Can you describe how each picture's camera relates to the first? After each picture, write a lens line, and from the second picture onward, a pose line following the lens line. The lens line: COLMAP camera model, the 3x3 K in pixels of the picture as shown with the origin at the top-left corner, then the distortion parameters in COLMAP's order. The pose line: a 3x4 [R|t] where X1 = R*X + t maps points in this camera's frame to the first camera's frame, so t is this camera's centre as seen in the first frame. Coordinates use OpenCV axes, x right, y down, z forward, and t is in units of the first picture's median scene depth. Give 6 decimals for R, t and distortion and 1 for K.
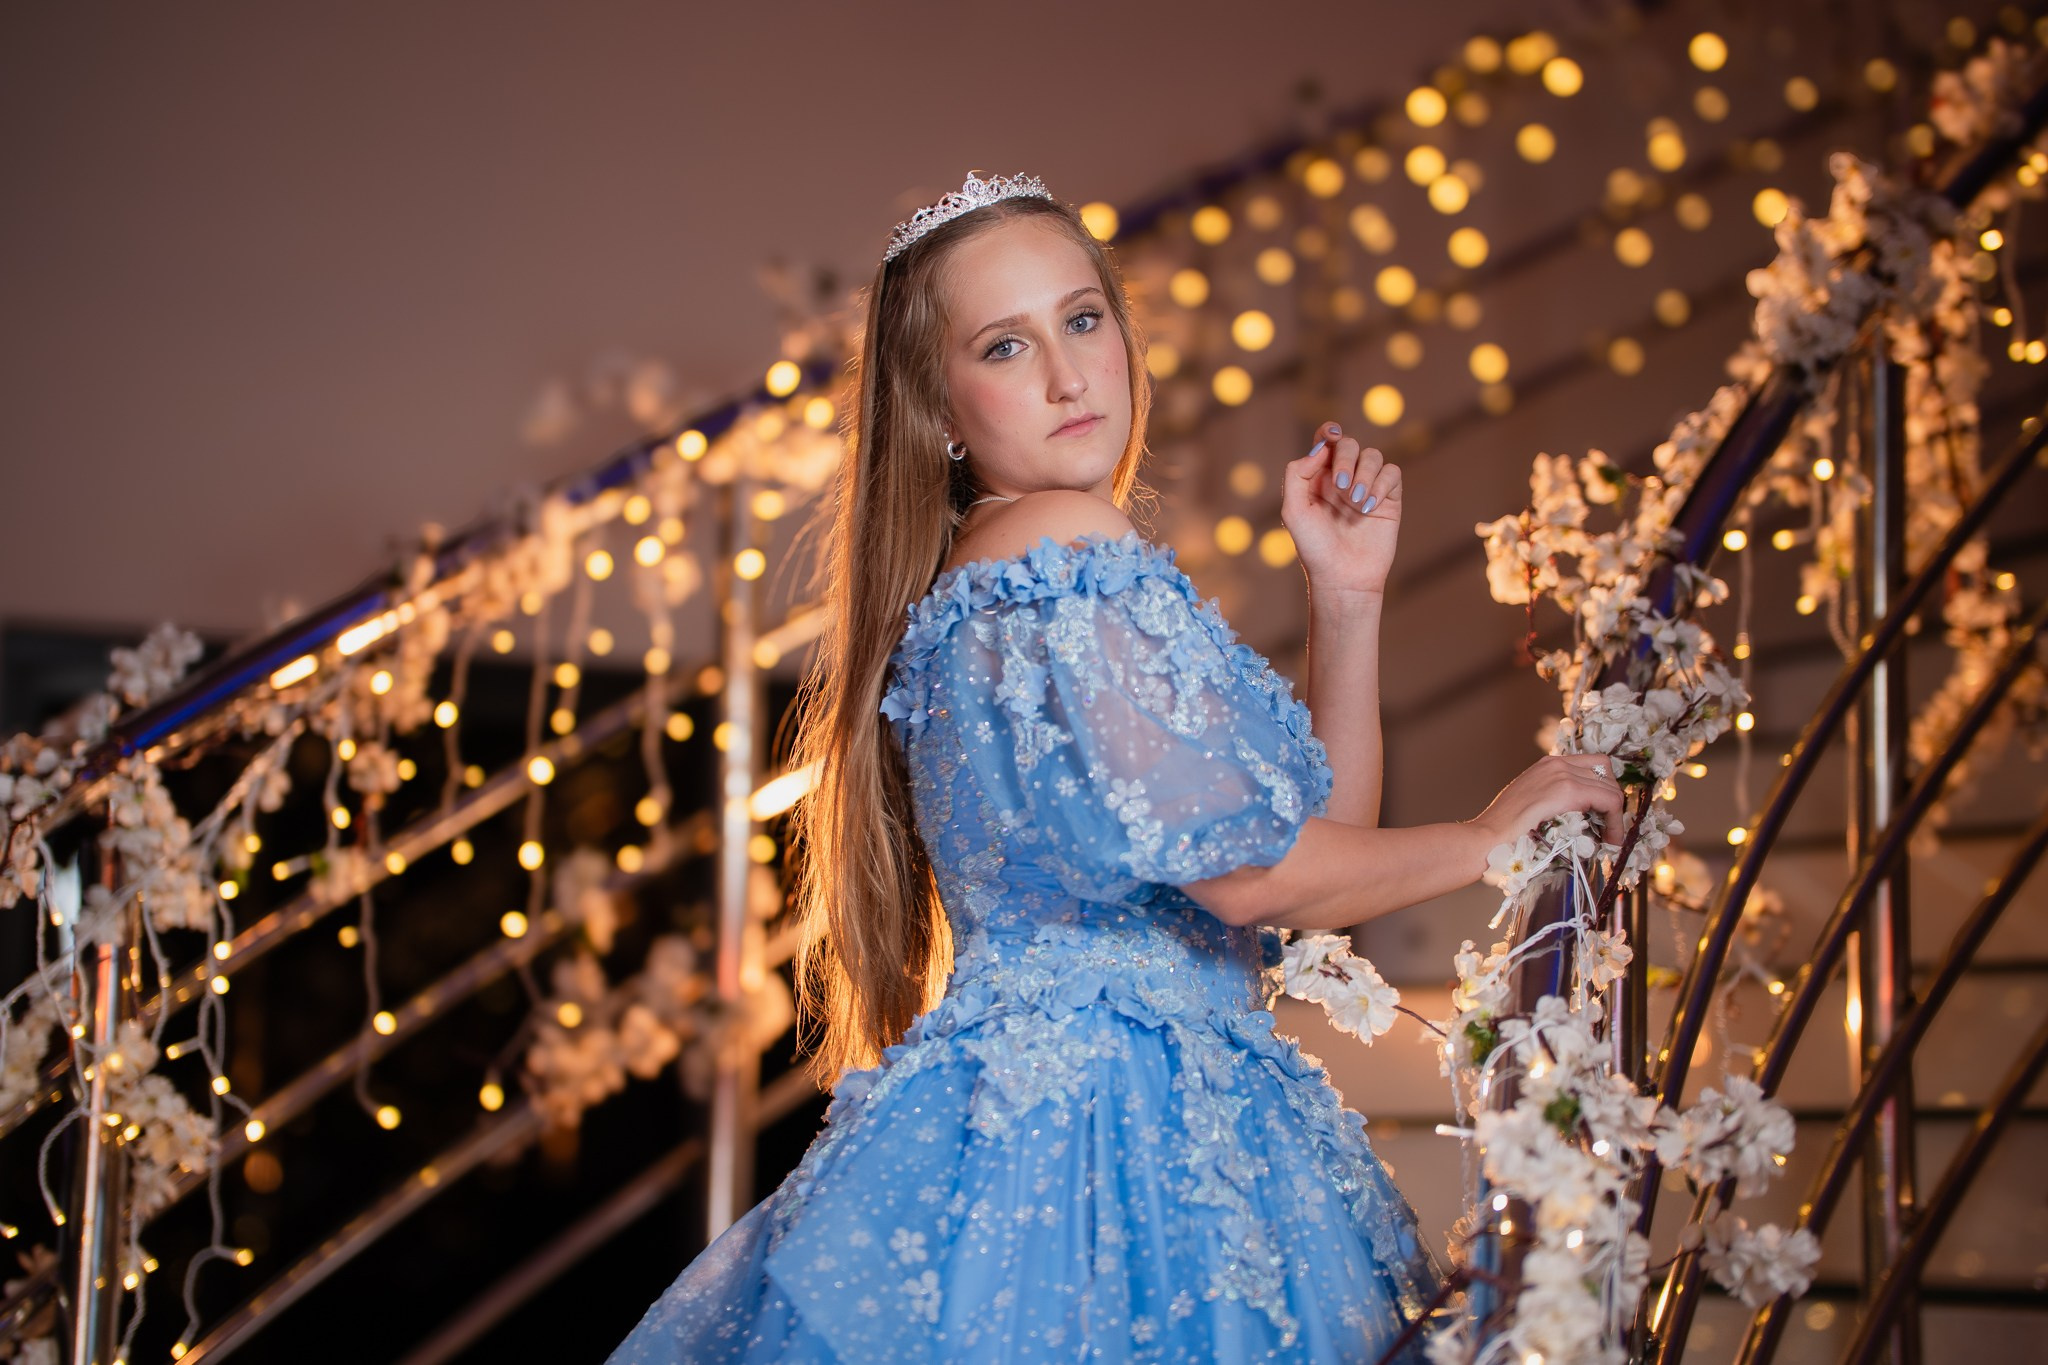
lens RADIAL K [[4651.3, 0, 1025.5], [0, 4651.3, 681.8], [0, 0, 1]] dist [0.568748, 0.090055]
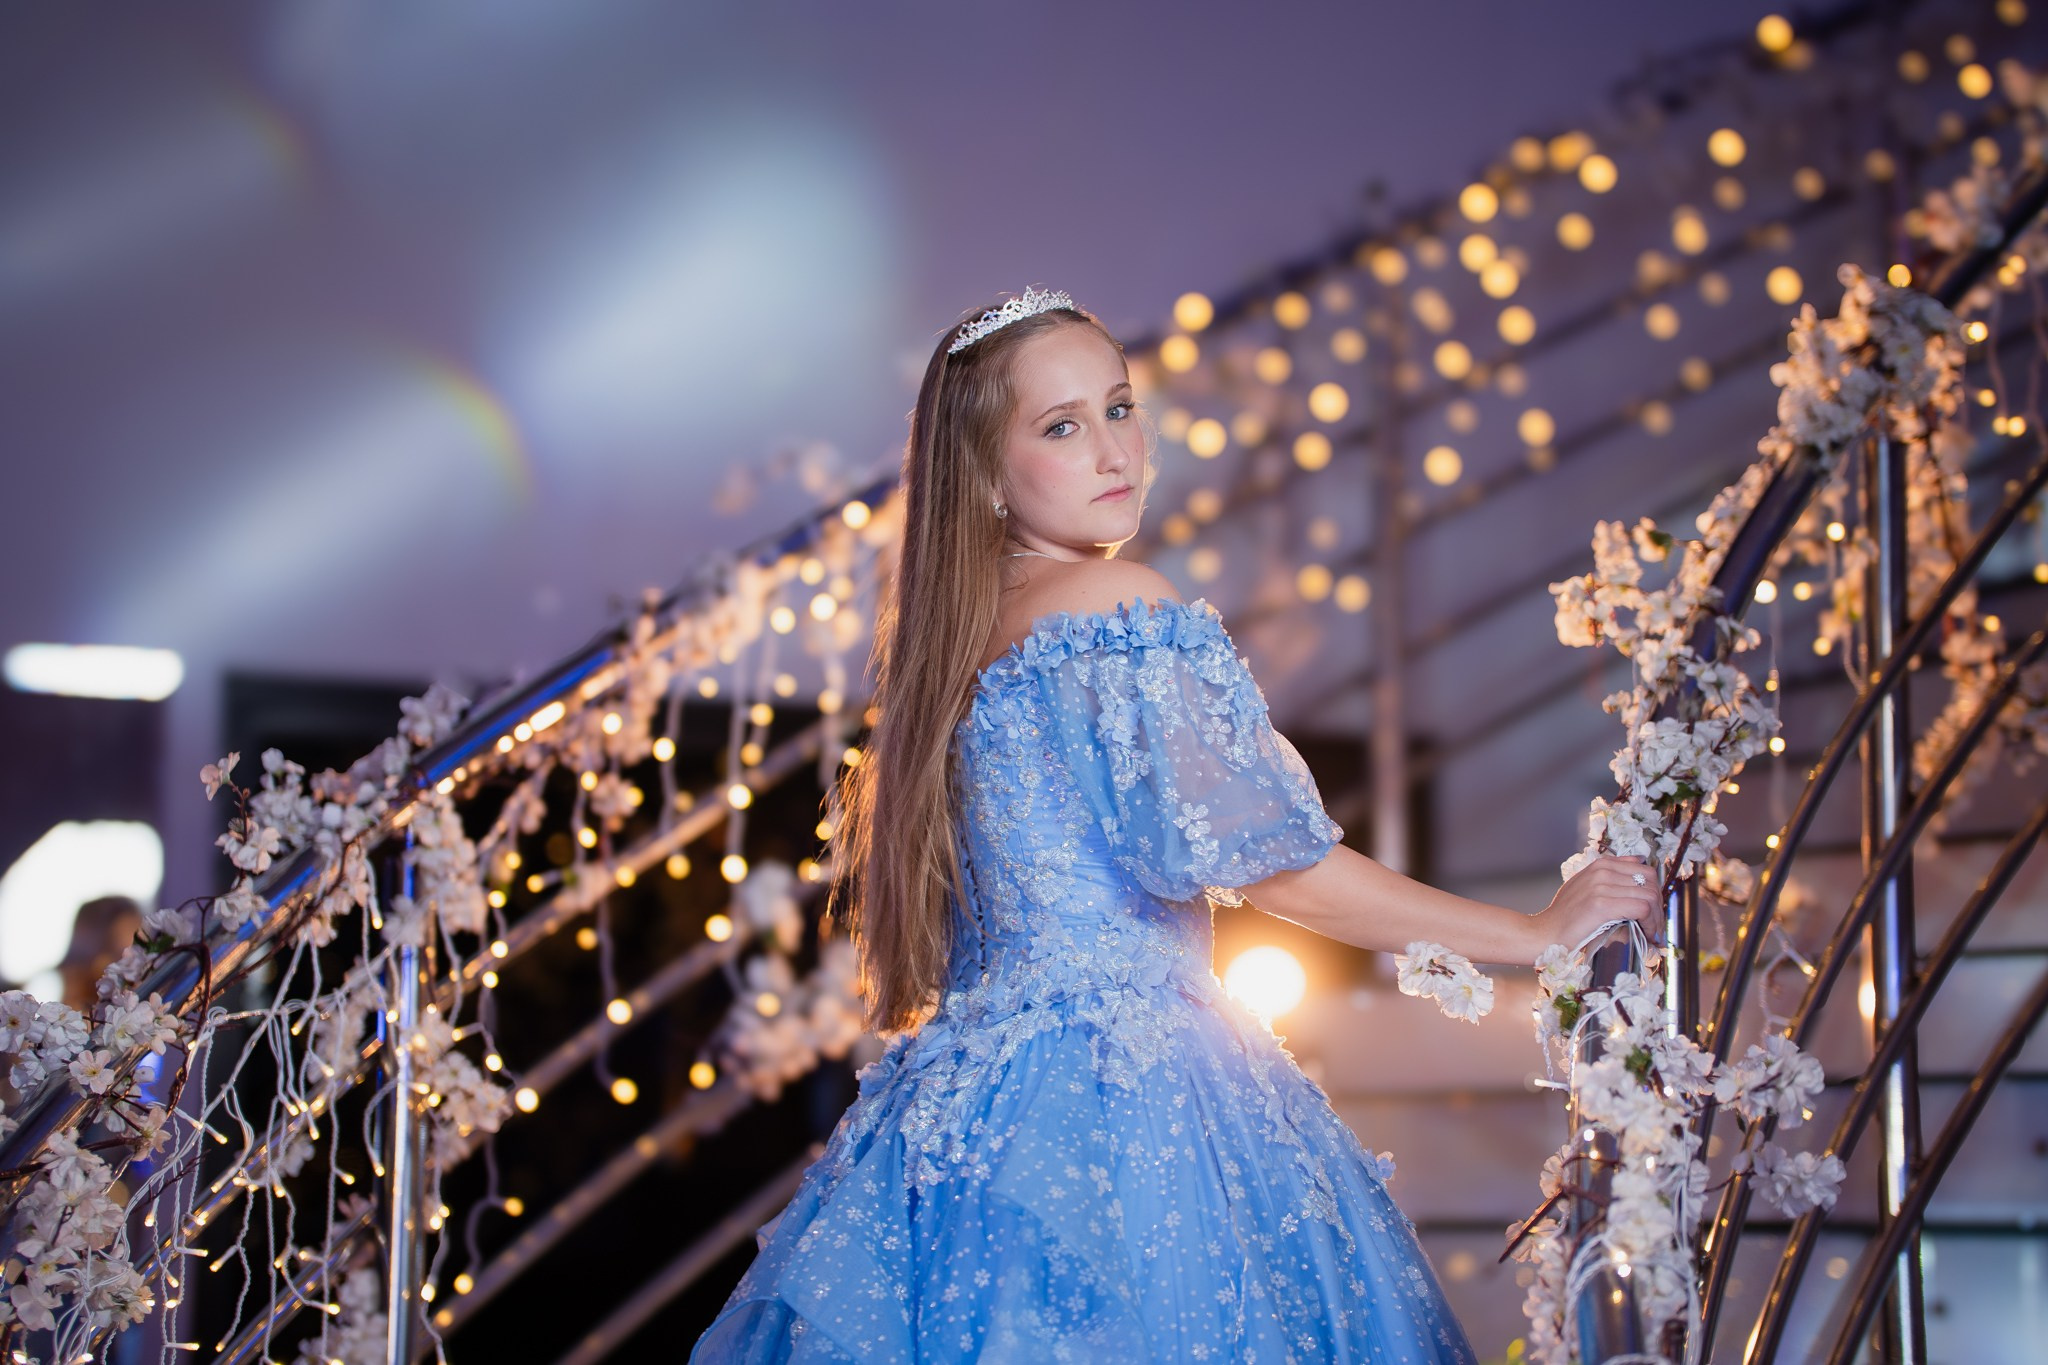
lens RADIAL K [[4651.3, 0, 1025.5], [0, 4651.3, 681.8], [0, 0, 1]] dist [0.568748, 0.090055]
pose [[0.999947, -0.010243, -0.000458, -0.034884], [0.010242, 0.999942, -0.003453, -0.005448], [0.000493, 0.003449, 0.999994, -0.187094]]
